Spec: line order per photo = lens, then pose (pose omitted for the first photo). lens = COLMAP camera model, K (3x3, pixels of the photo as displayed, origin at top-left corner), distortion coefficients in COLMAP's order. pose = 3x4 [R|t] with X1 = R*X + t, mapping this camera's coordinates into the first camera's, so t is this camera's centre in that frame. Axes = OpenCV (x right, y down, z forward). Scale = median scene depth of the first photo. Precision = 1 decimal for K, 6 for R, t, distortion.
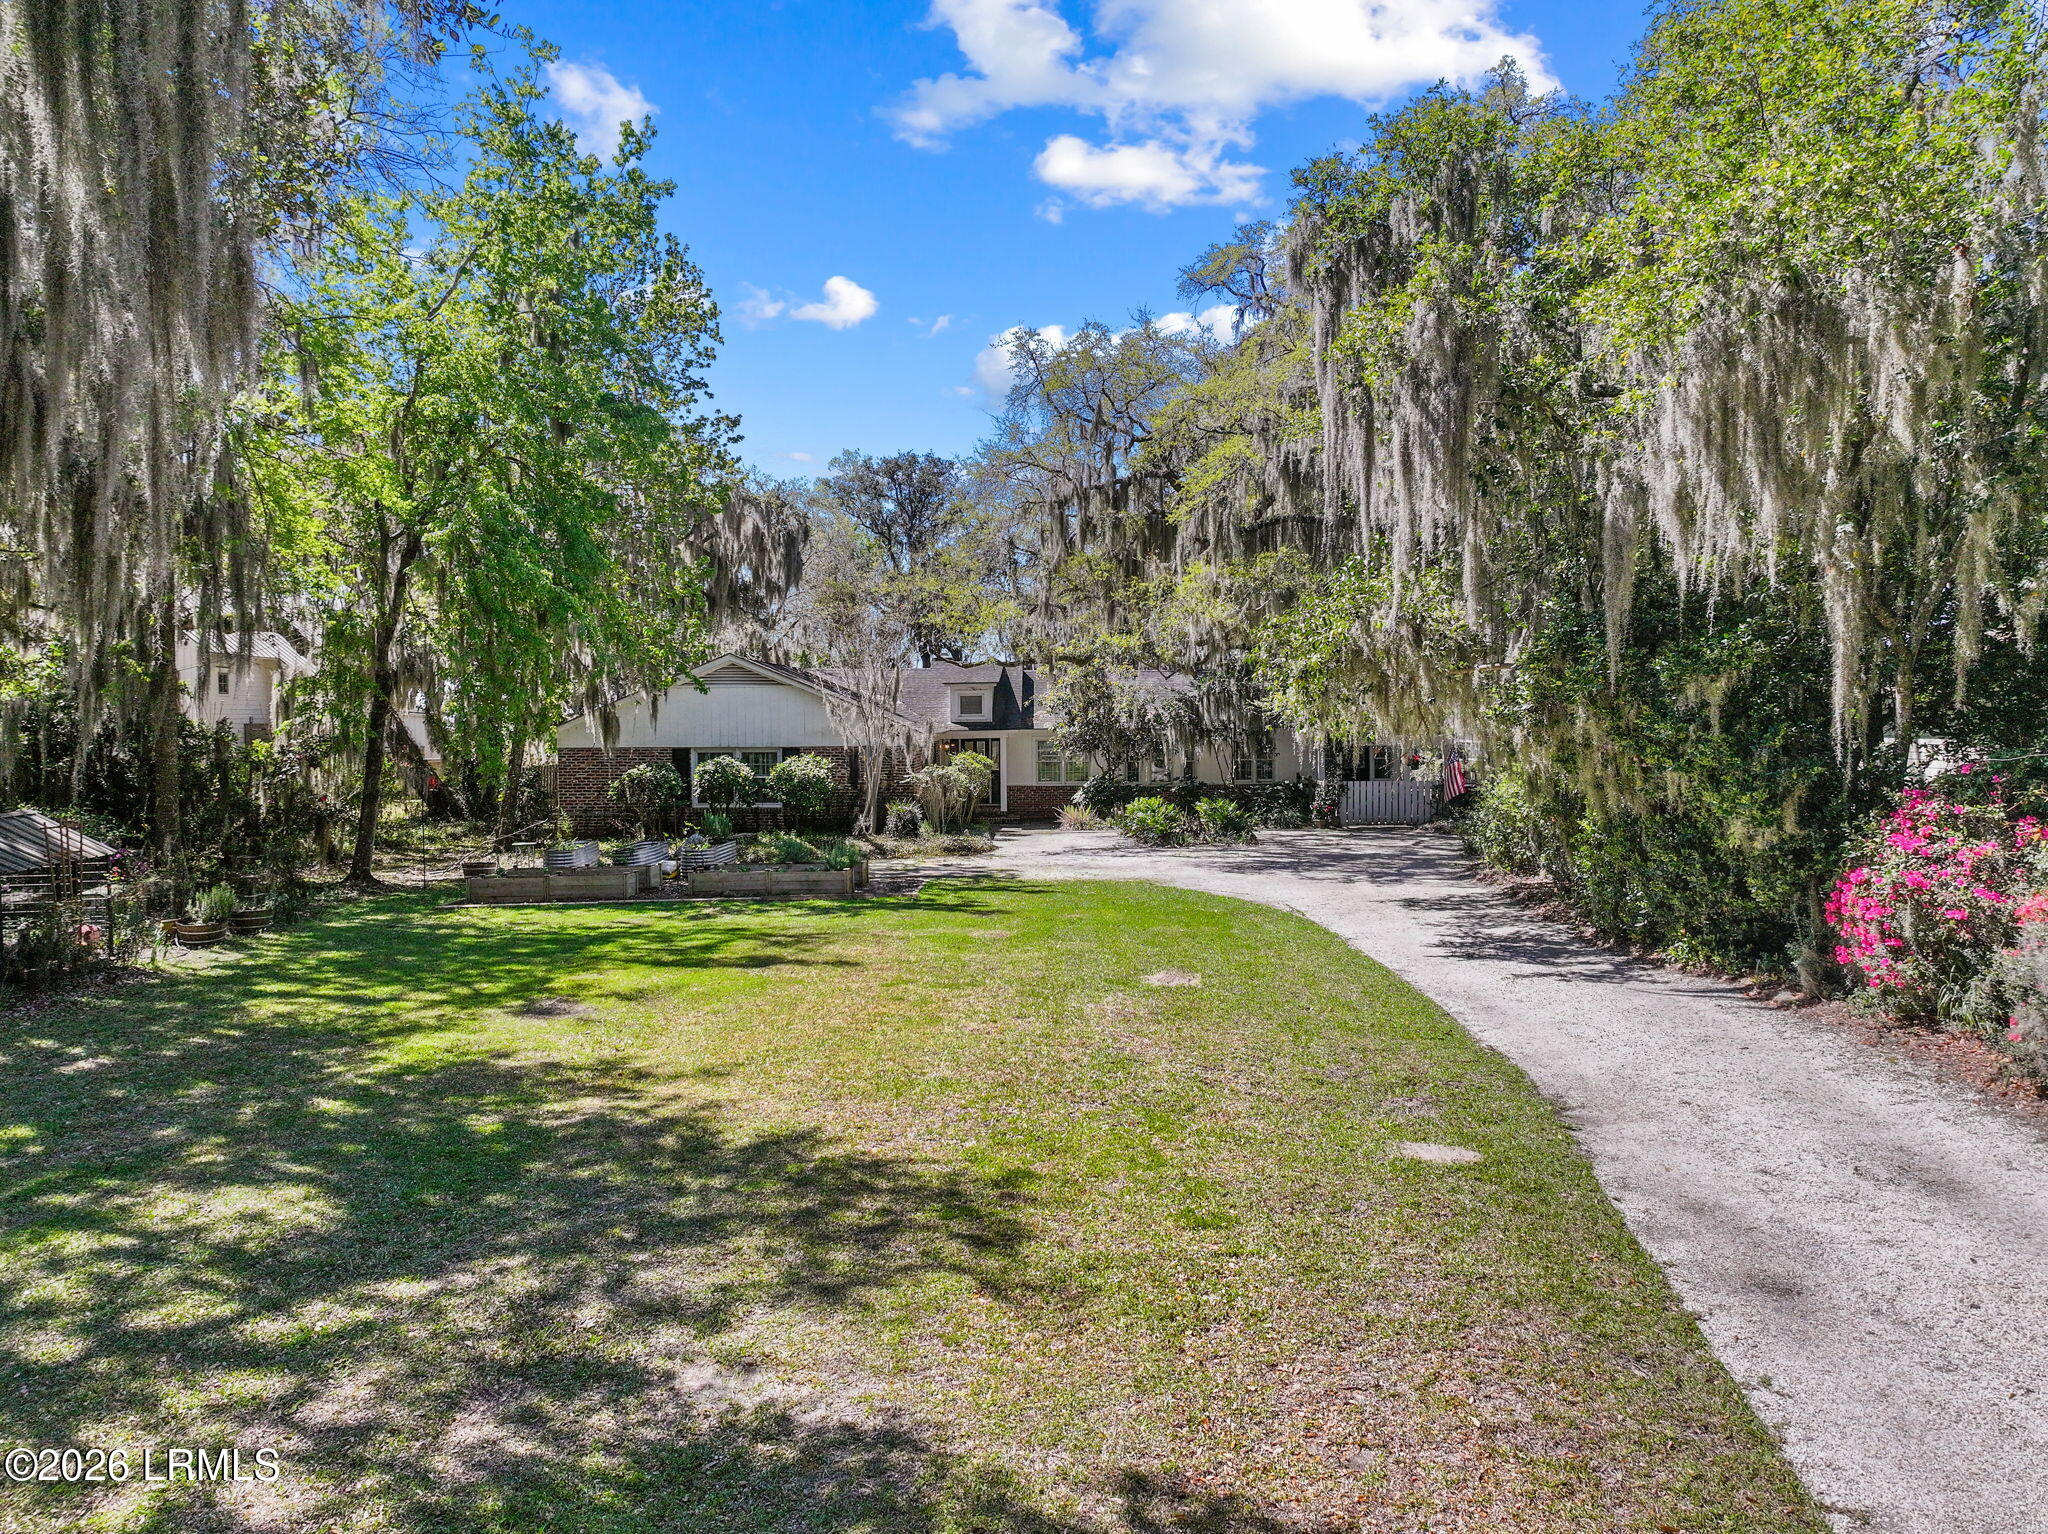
lens RADIAL K [[1558.5, 0, 1024.0], [0, 1558.5, 767.0], [0, 0, 1]] dist [0.027858, -0.004310]
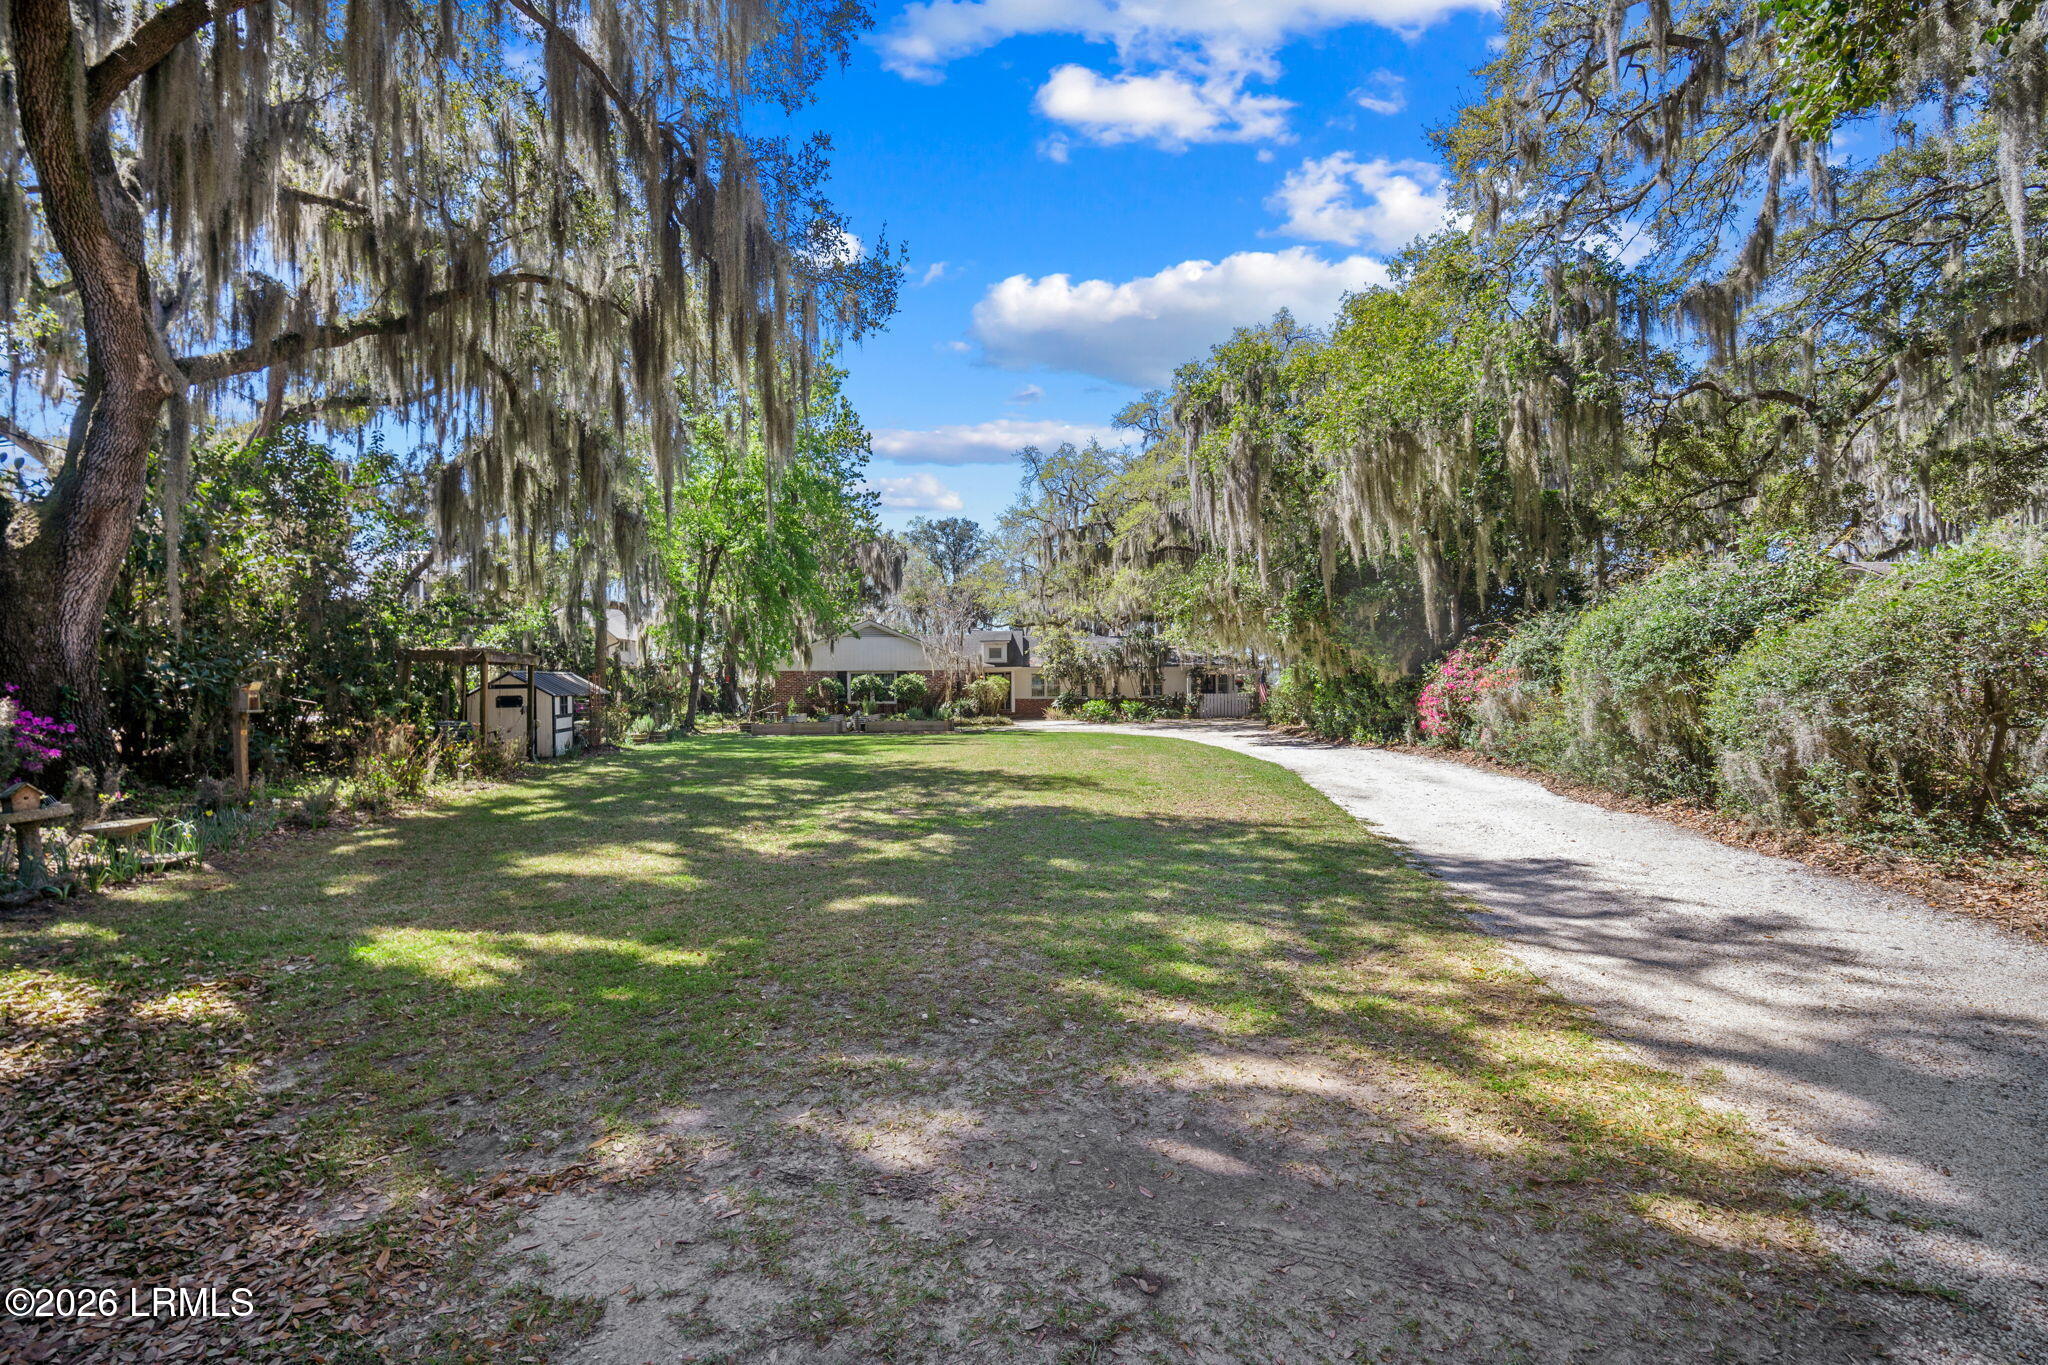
lens RADIAL K [[912.7, 0, 1022.3], [0, 912.7, 677.9], [0, 0, 1]] dist [-0.004988, 0.000409]
pose [[0.999963, 0.001680, 0.008388, -0.023100], [-0.001454, 0.999639, -0.026833, 0.034399], [-0.008430, 0.026820, 0.999605, -0.112563]]
